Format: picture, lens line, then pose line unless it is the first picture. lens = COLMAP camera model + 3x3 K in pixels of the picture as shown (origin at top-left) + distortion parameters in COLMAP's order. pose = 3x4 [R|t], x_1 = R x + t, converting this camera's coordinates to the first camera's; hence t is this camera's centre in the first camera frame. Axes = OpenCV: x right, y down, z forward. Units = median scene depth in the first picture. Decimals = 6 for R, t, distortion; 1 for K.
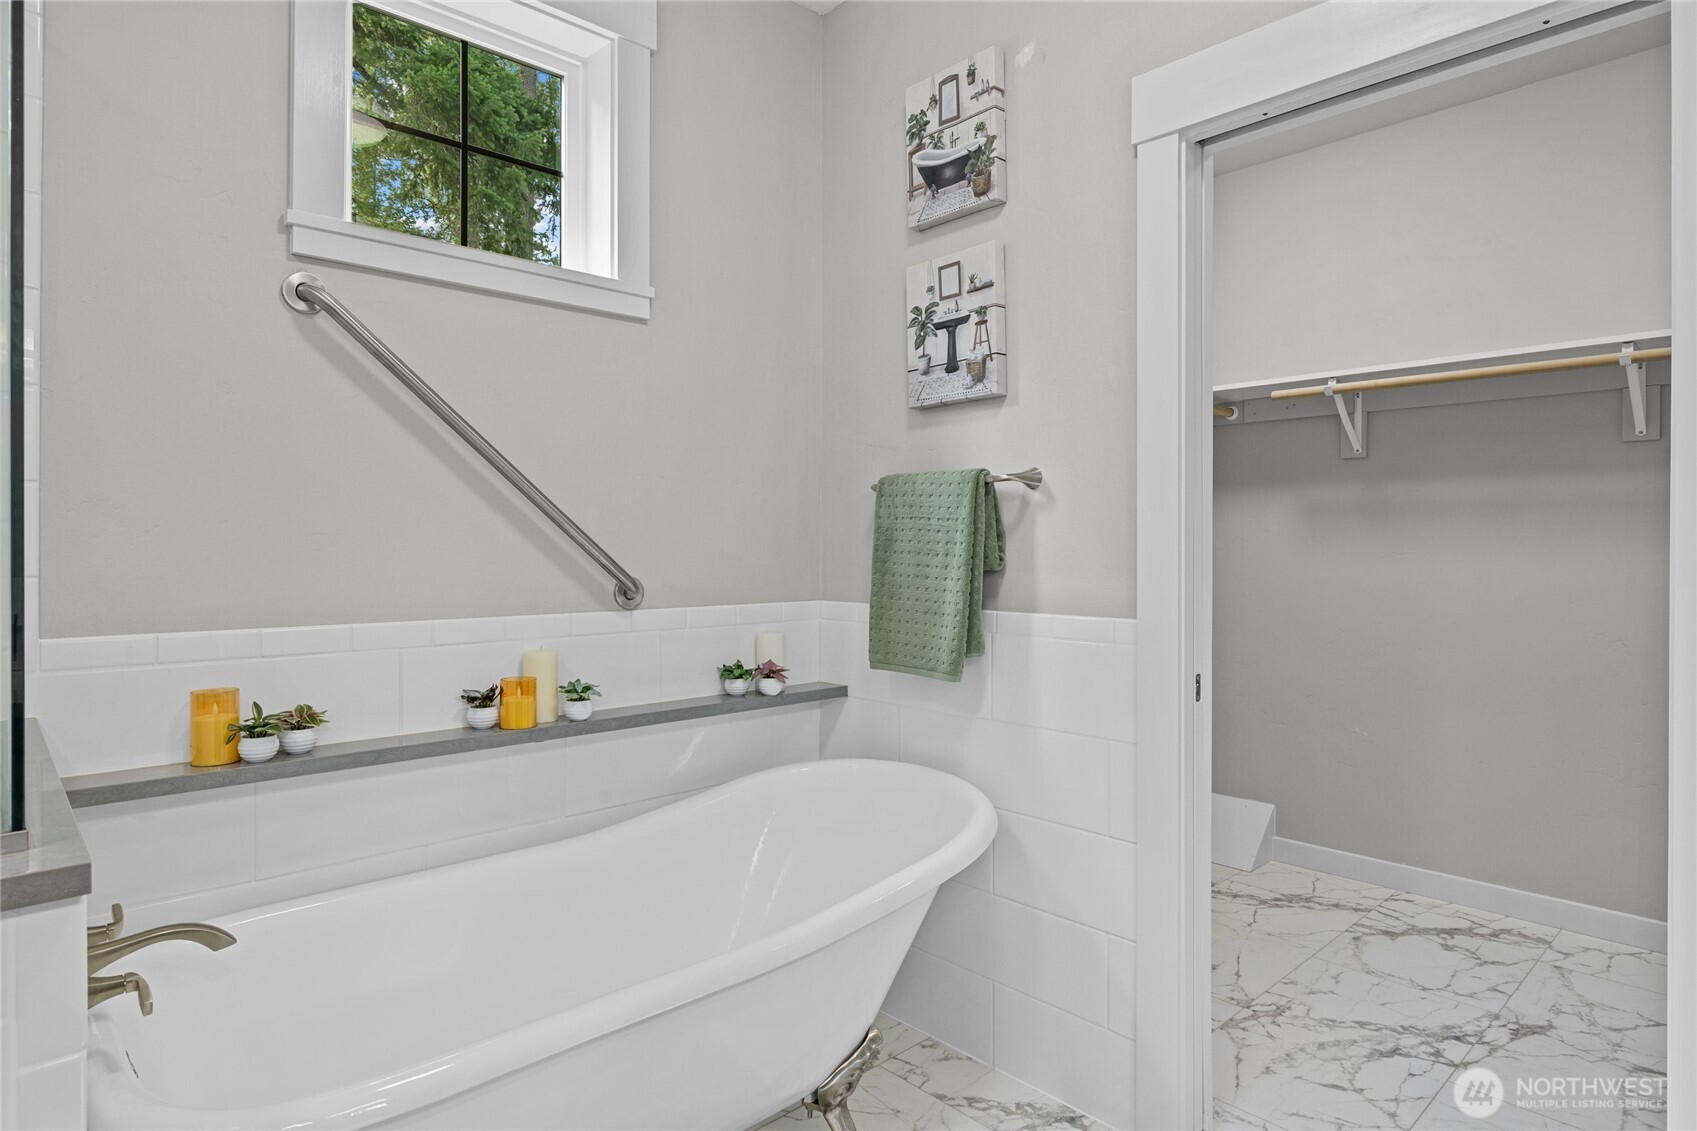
lens RADIAL K [[928.5, 0, 849.7], [0, 928.5, 549.7], [0, 0, 1]] dist [-0.008471, -0.001411]
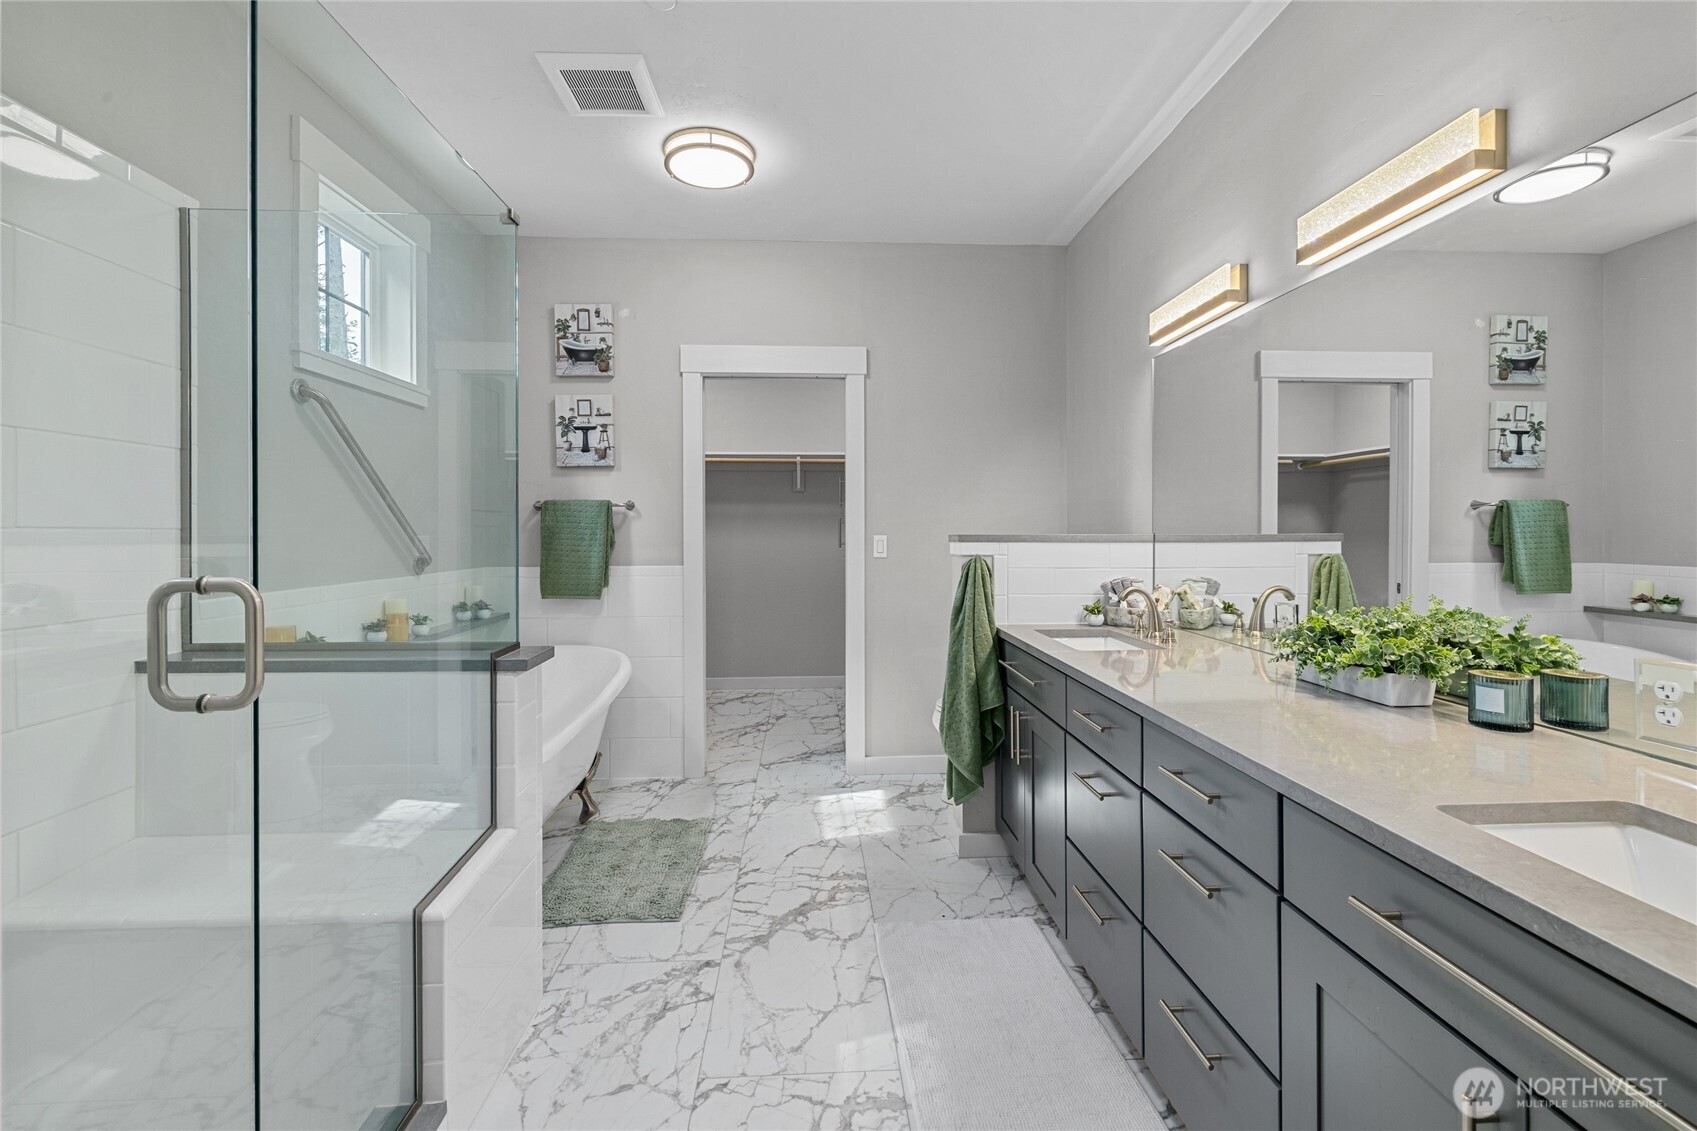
lens RADIAL K [[746.1, 0, 821.6], [0, 746.1, 532.2], [0, 0, 1]] dist [0.000770, 0.000023]
pose [[0.650673, -0.007130, 0.759325, -0.818288], [0.005503, 0.999974, 0.004674, -0.017230], [-0.759338, 0.001138, 0.650695, -0.487904]]
